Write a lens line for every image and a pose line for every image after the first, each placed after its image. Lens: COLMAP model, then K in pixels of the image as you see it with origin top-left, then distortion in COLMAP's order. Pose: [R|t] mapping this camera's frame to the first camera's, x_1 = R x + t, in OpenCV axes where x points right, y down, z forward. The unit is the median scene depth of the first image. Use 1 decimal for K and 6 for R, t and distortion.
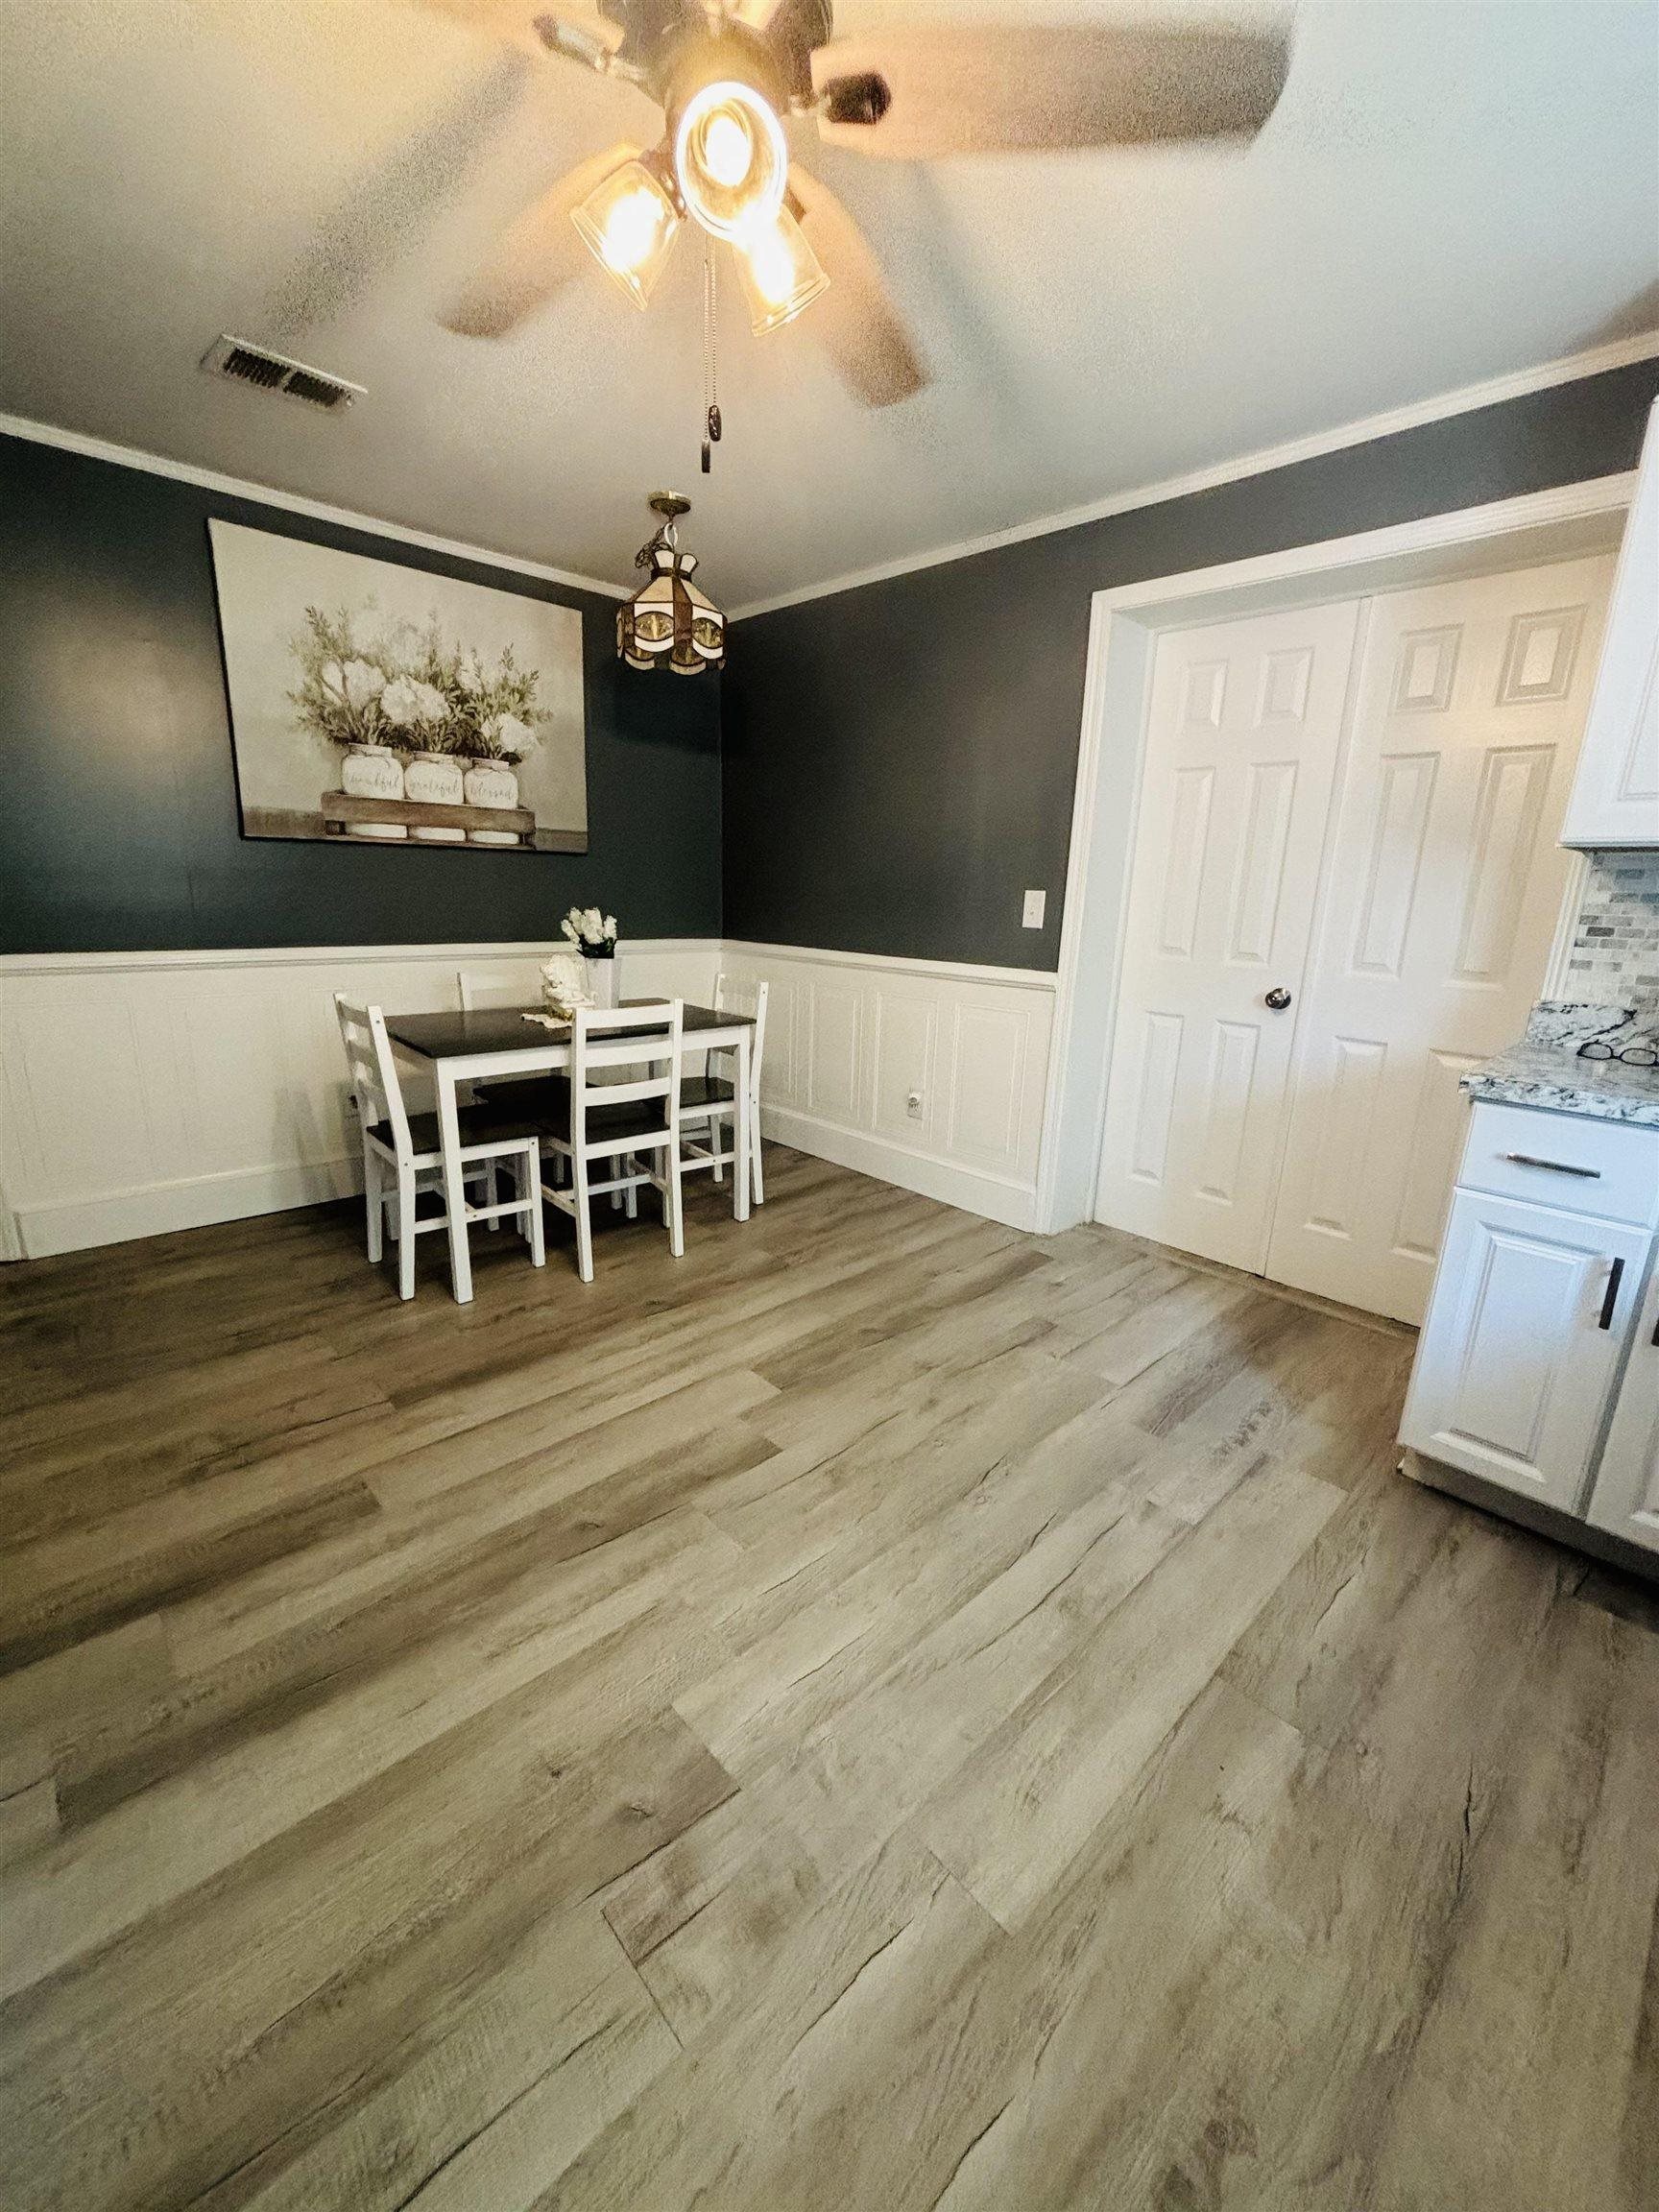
lens RADIAL K [[894.9, 0, 841.1], [0, 894.9, 1101.9], [0, 0, 1]] dist [0.004108, 0.000256]
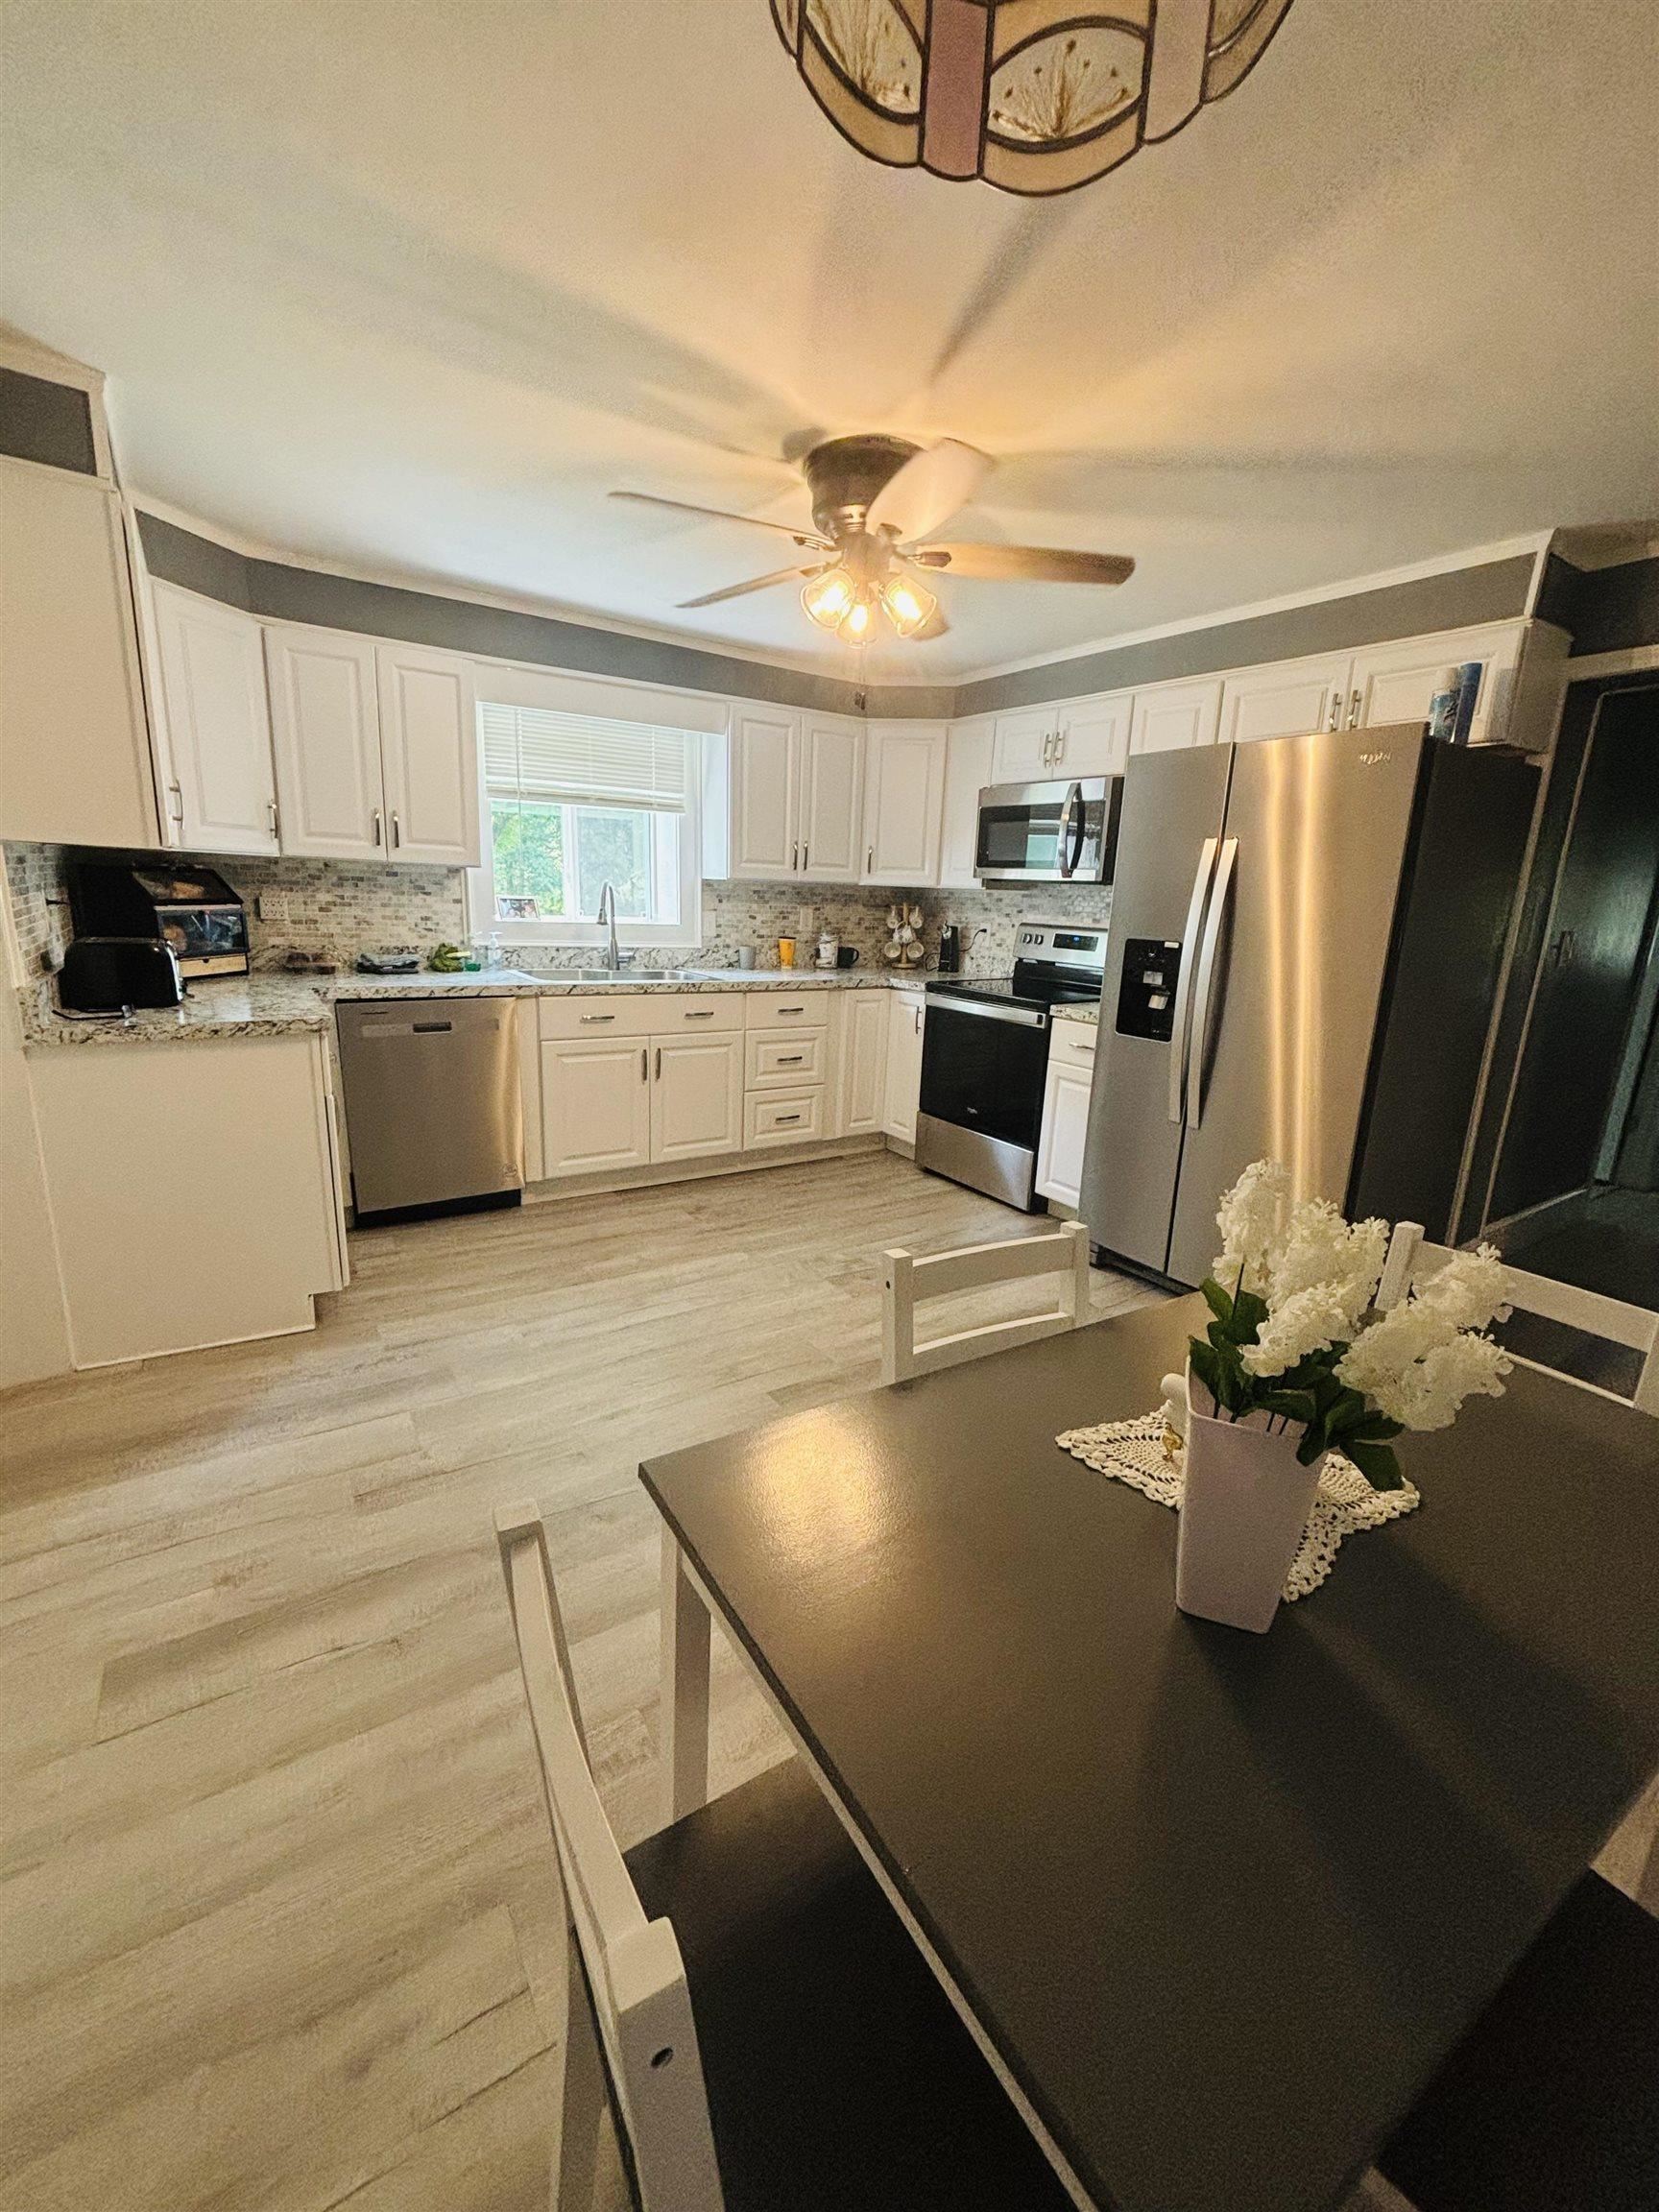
lens RADIAL K [[894.9, 0, 833.1], [0, 894.9, 1099.6], [0, 0, 1]] dist [0.004108, 0.000256]
pose [[-0.980216, -0.118285, 0.158699, -0.336721], [-0.032237, 0.886491, 0.461622, -0.589542], [-0.195288, 0.447373, -0.872766, 2.089989]]
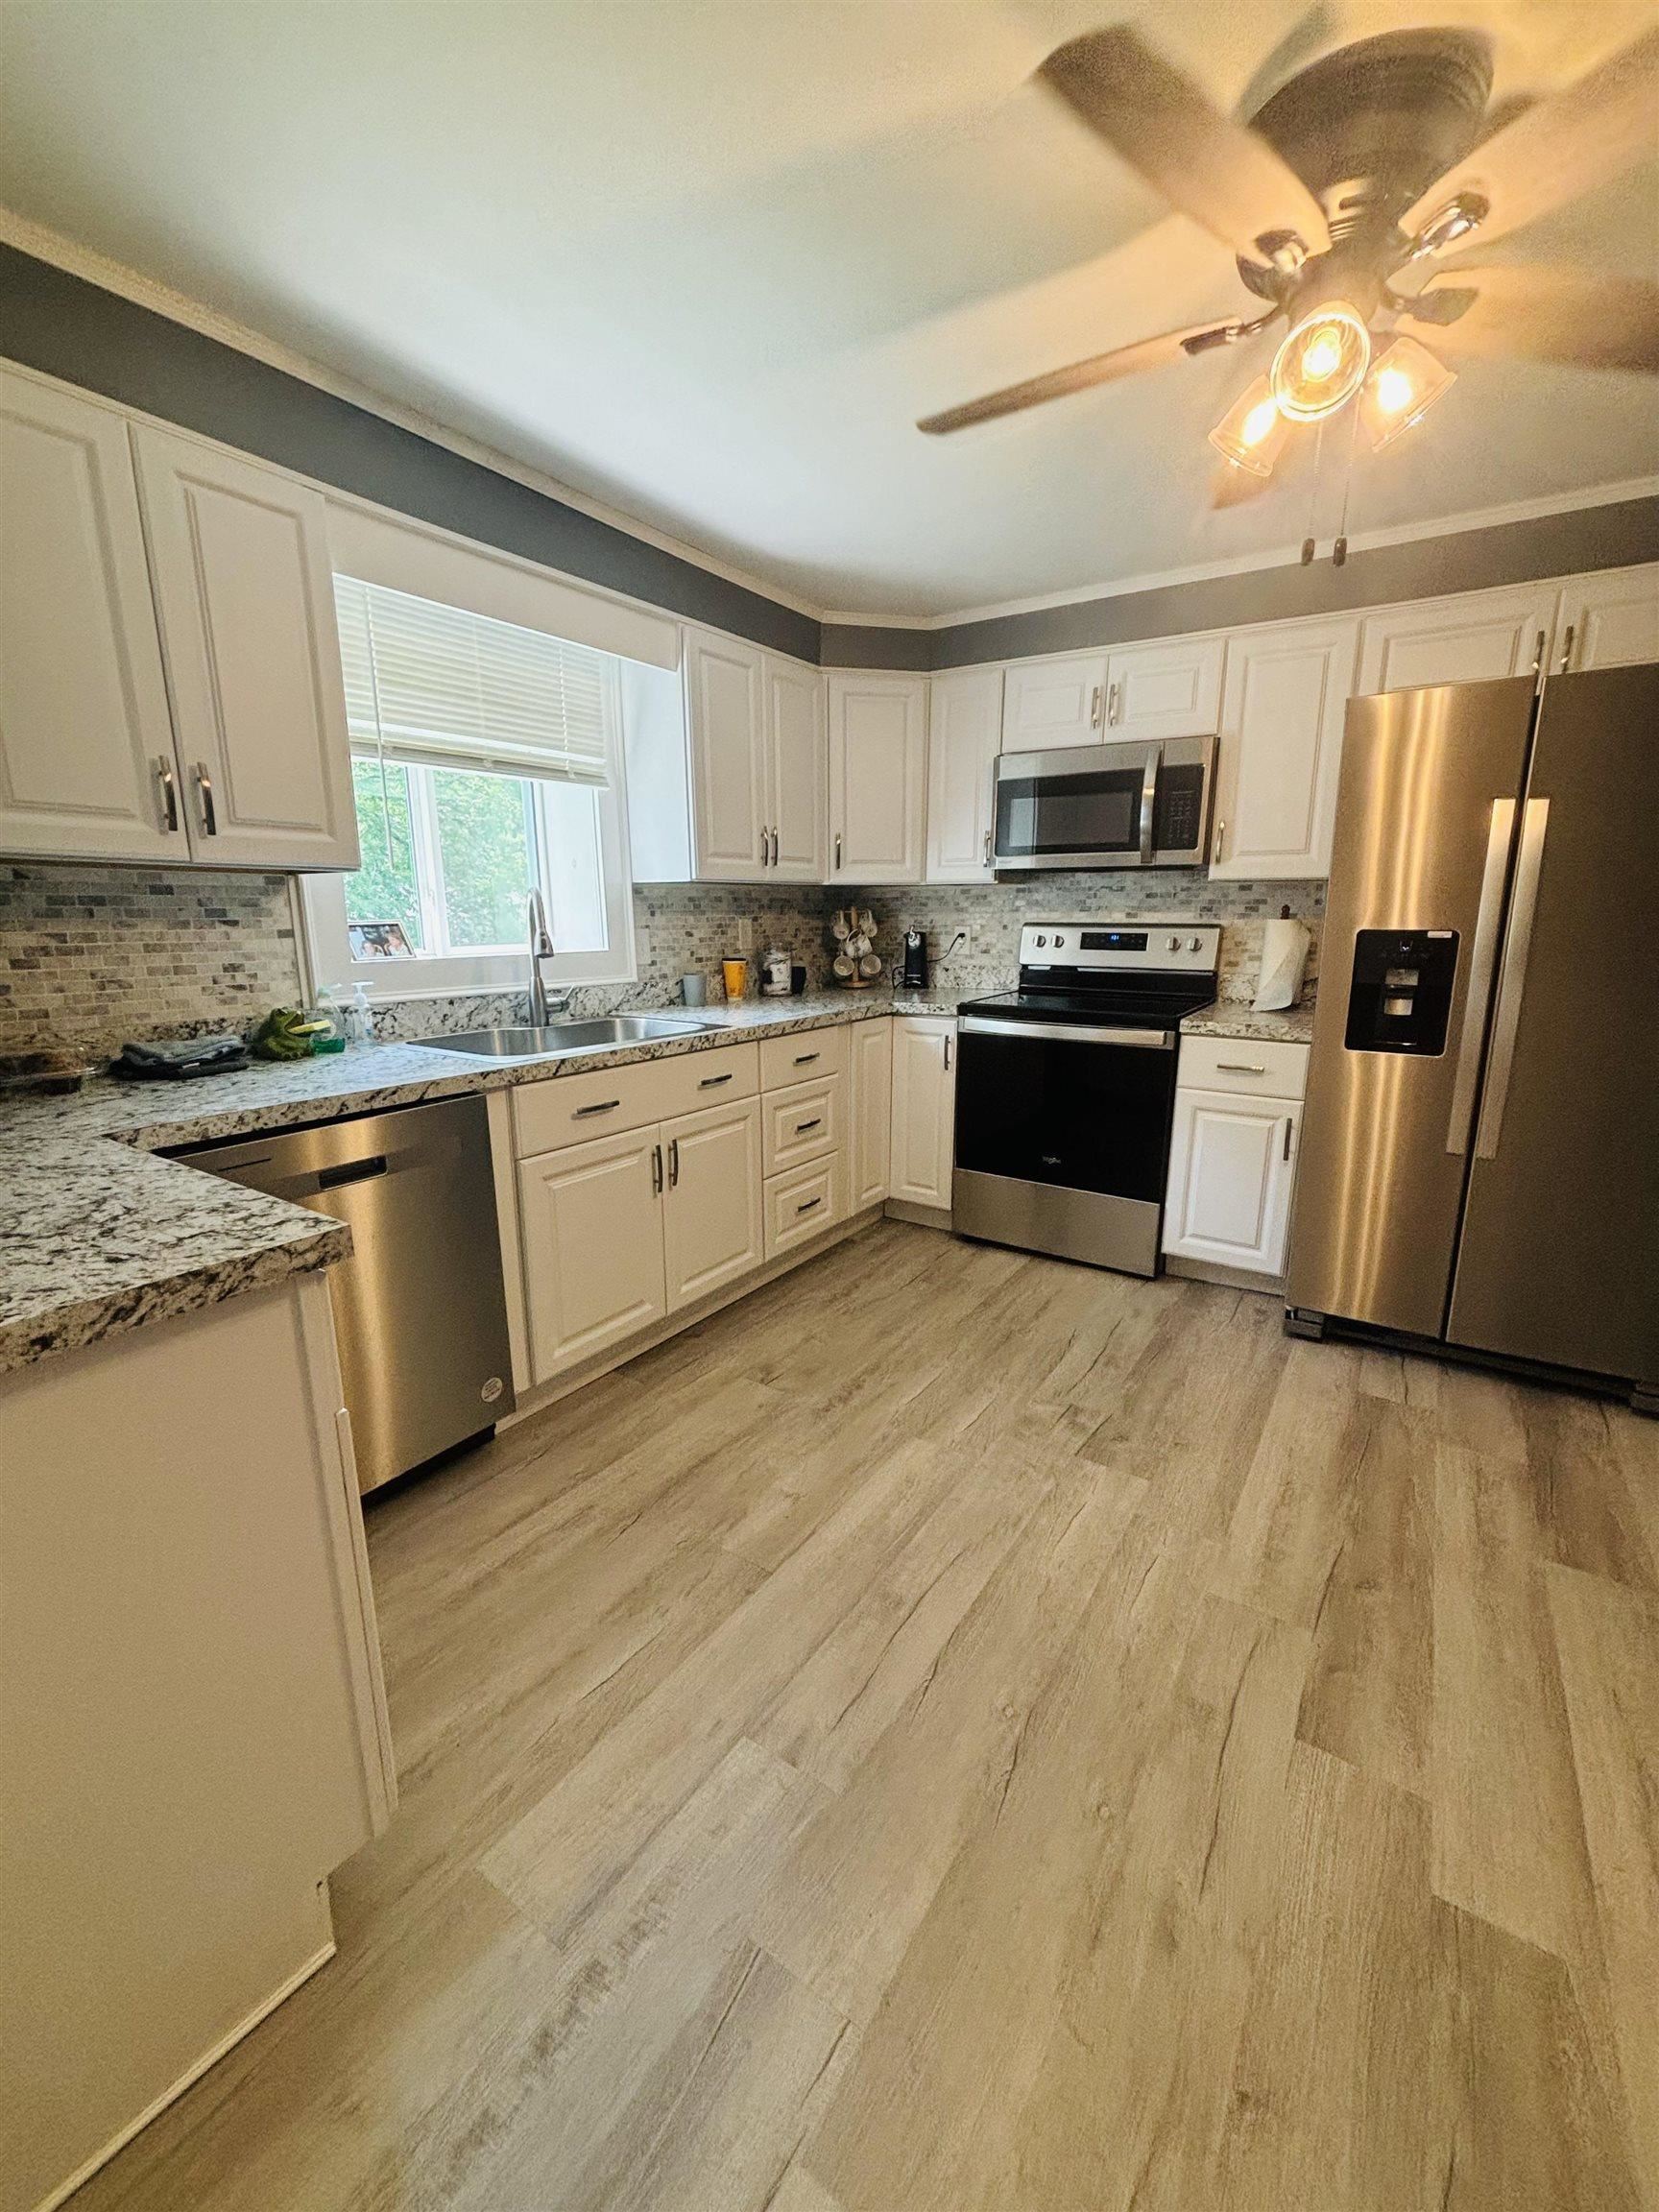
lens RADIAL K [[894.9, 0, 833.3], [0, 894.9, 1098.2], [0, 0, 1]] dist [0.004108, 0.000256]
pose [[-0.976669, 0.009121, -0.214555, 0.489387], [-0.086089, 0.898673, 0.430088, -0.375792], [0.196738, 0.438525, -0.876921, 1.486857]]
